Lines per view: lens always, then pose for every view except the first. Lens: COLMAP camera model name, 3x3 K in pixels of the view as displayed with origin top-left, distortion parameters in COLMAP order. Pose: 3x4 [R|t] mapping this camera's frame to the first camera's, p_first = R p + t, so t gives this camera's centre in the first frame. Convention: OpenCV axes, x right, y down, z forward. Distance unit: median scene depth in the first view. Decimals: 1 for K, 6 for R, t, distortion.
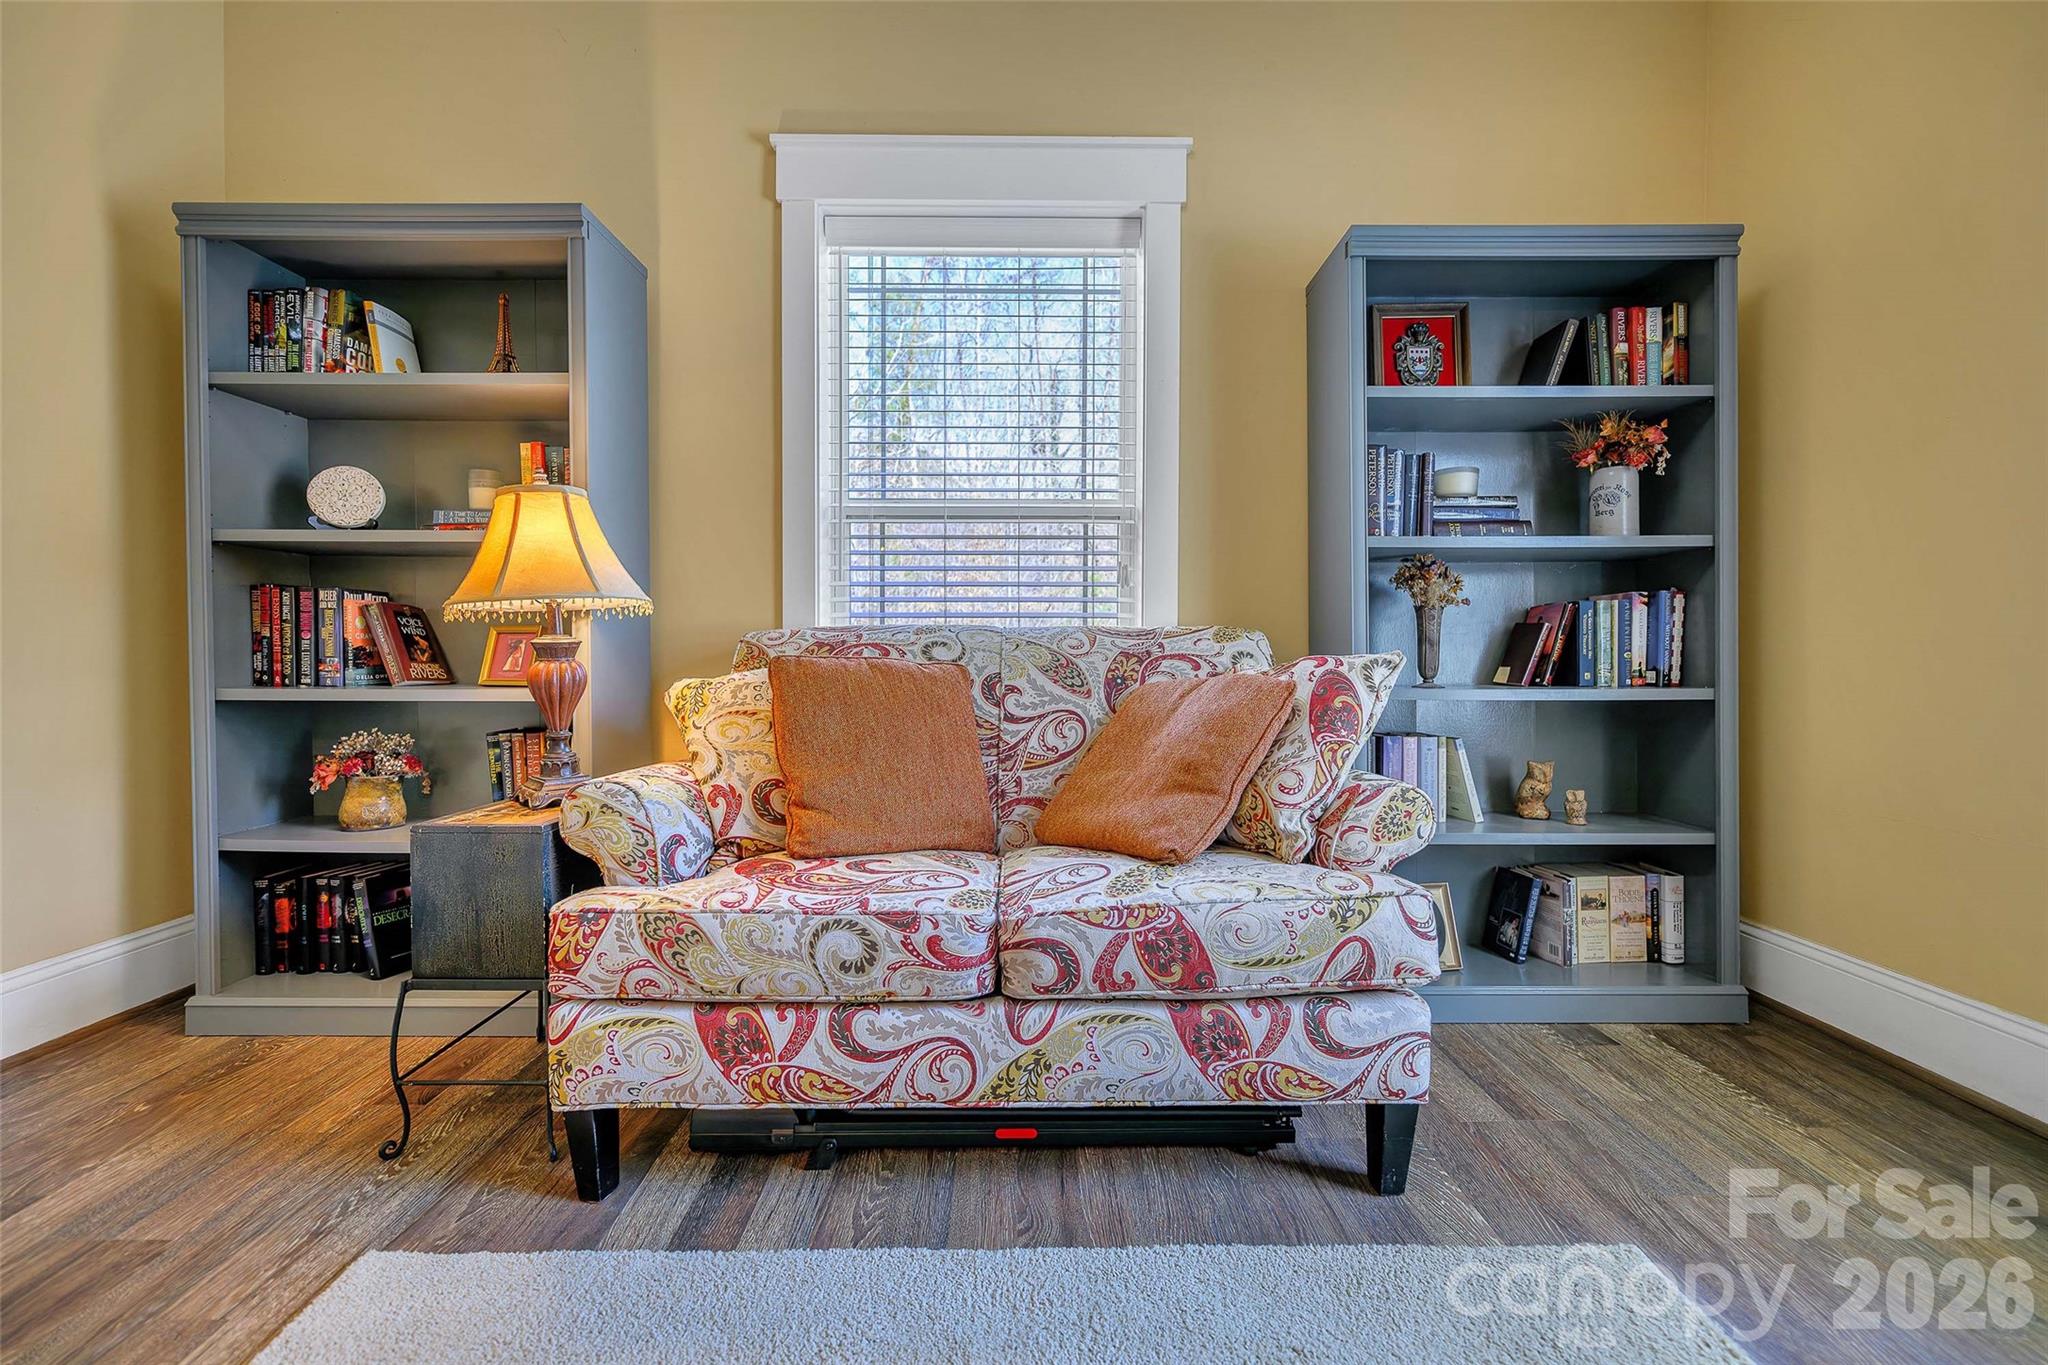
lens RADIAL K [[812.1, 0, 1045.5], [0, 812.1, 667.1], [0, 0, 1]] dist [0.000137, -0.000337]
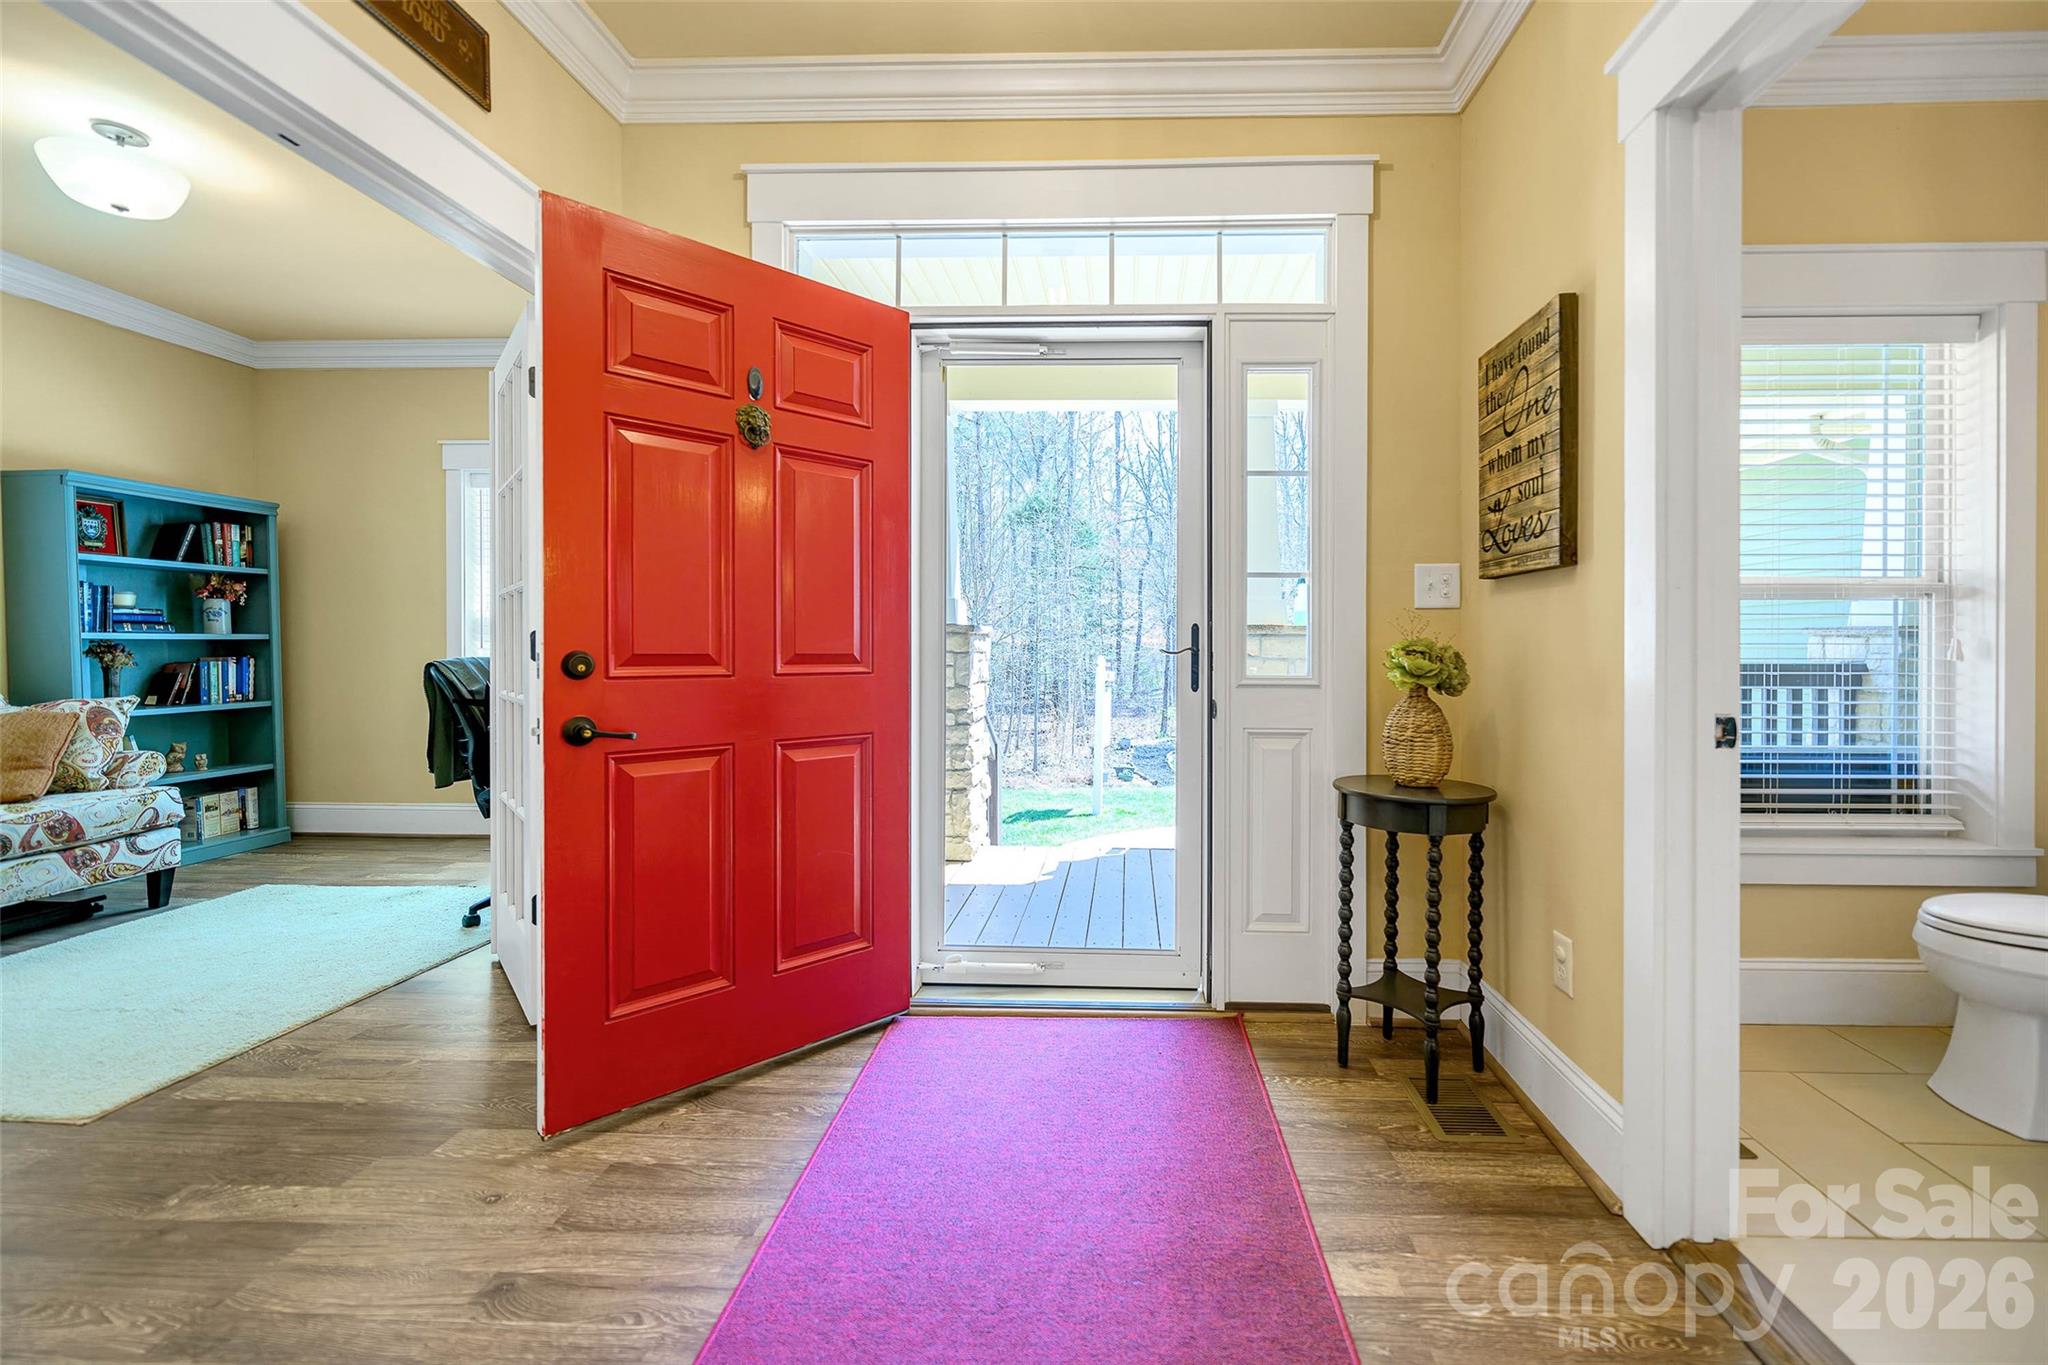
lens RADIAL K [[832.3, 0, 1086.9], [0, 832.3, 663.8], [0, 0, 1]] dist [0.002349, -0.001128]
pose [[0.056072, -0.022910, 0.998164, -1.386257], [0.007622, 0.999717, 0.022518, -0.113026], [-0.998398, 0.006345, 0.056231, -1.425042]]
